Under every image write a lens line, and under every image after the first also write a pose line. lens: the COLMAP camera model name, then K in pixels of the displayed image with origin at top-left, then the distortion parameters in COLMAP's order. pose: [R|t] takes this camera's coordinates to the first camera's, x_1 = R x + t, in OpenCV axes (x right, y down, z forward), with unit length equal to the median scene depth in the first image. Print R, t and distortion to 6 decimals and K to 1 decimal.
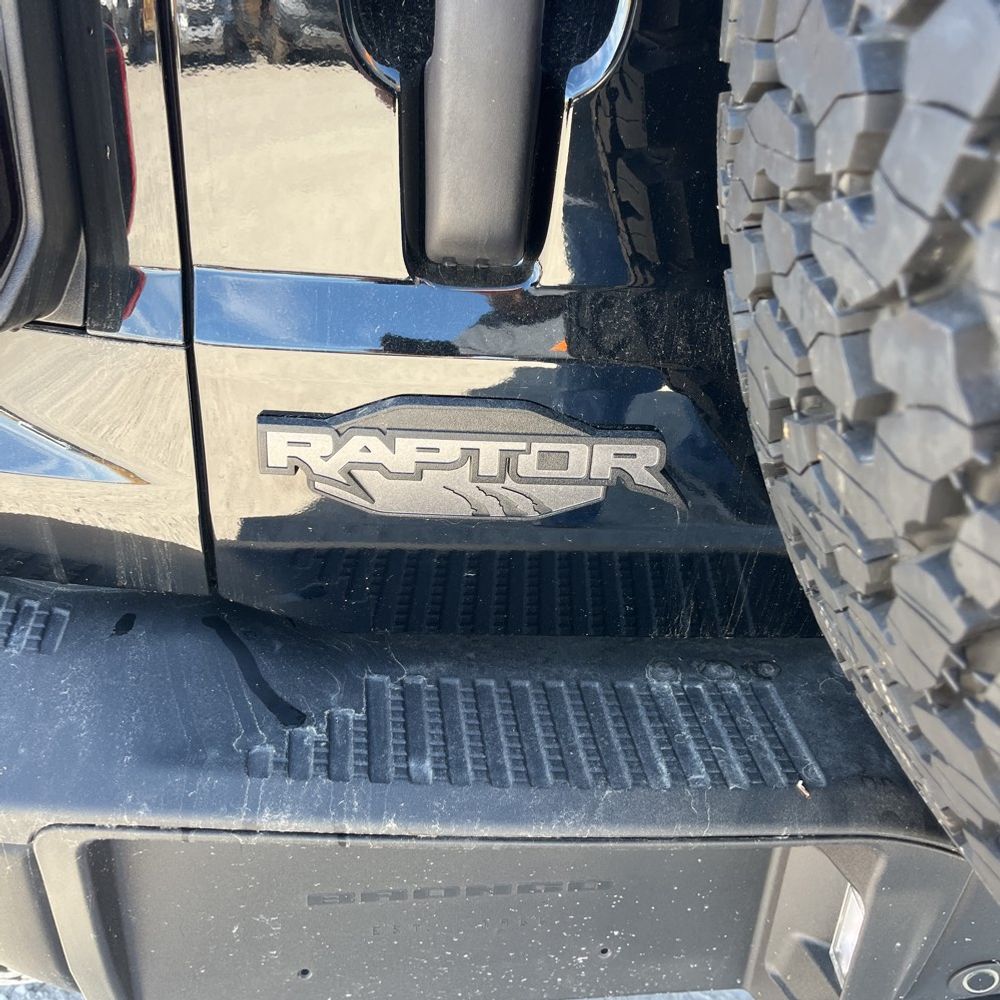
lens RADIAL K [[1025.7, 0, 500.0], [0, 1025.7, 501.6], [0, 0, 1]] dist [0.023656, 0.000000]
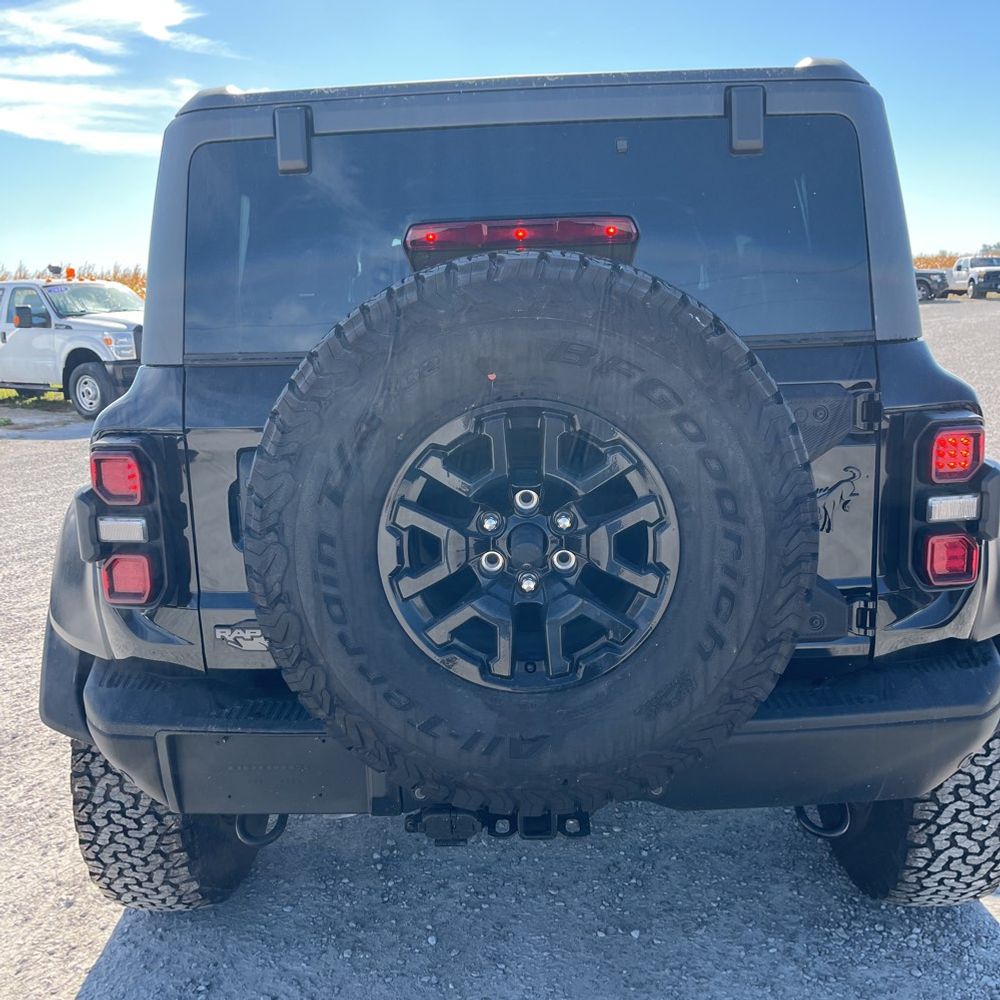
lens RADIAL K [[1025.7, 0, 506.7], [0, 1025.7, 504.8], [0, 0, 1]] dist [0.023656, 0.000000]
pose [[0.981490, -0.055503, -0.183292, 1.637849], [0.004524, 0.963535, -0.267544, 0.535718], [0.191457, 0.261762, 0.945952, -2.698437]]
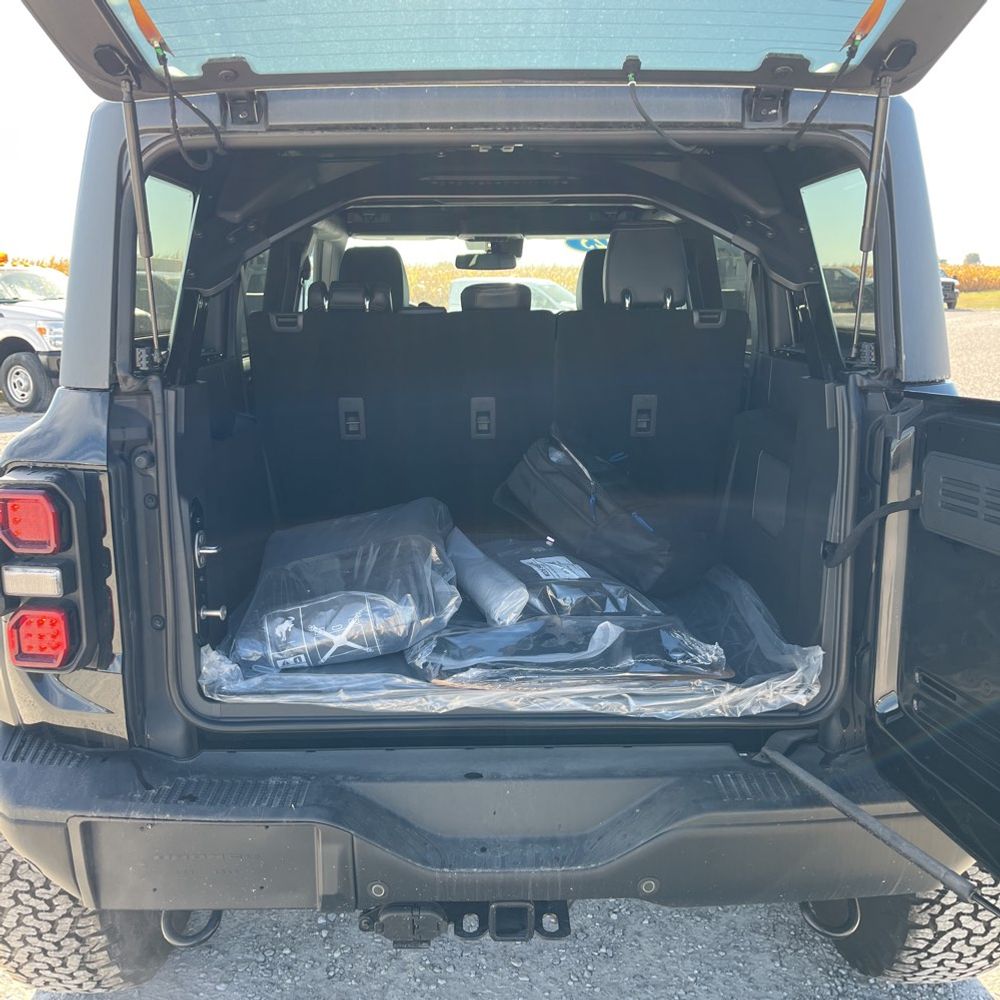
lens RADIAL K [[1025.7, 0, 505.7], [0, 1025.7, 506.2], [0, 0, 1]] dist [0.023656, 0.000000]
pose [[0.990570, -0.037246, -0.131845, 1.452943], [0.001279, 0.964810, -0.262945, 0.222519], [0.136999, 0.260297, 0.955760, -2.304000]]
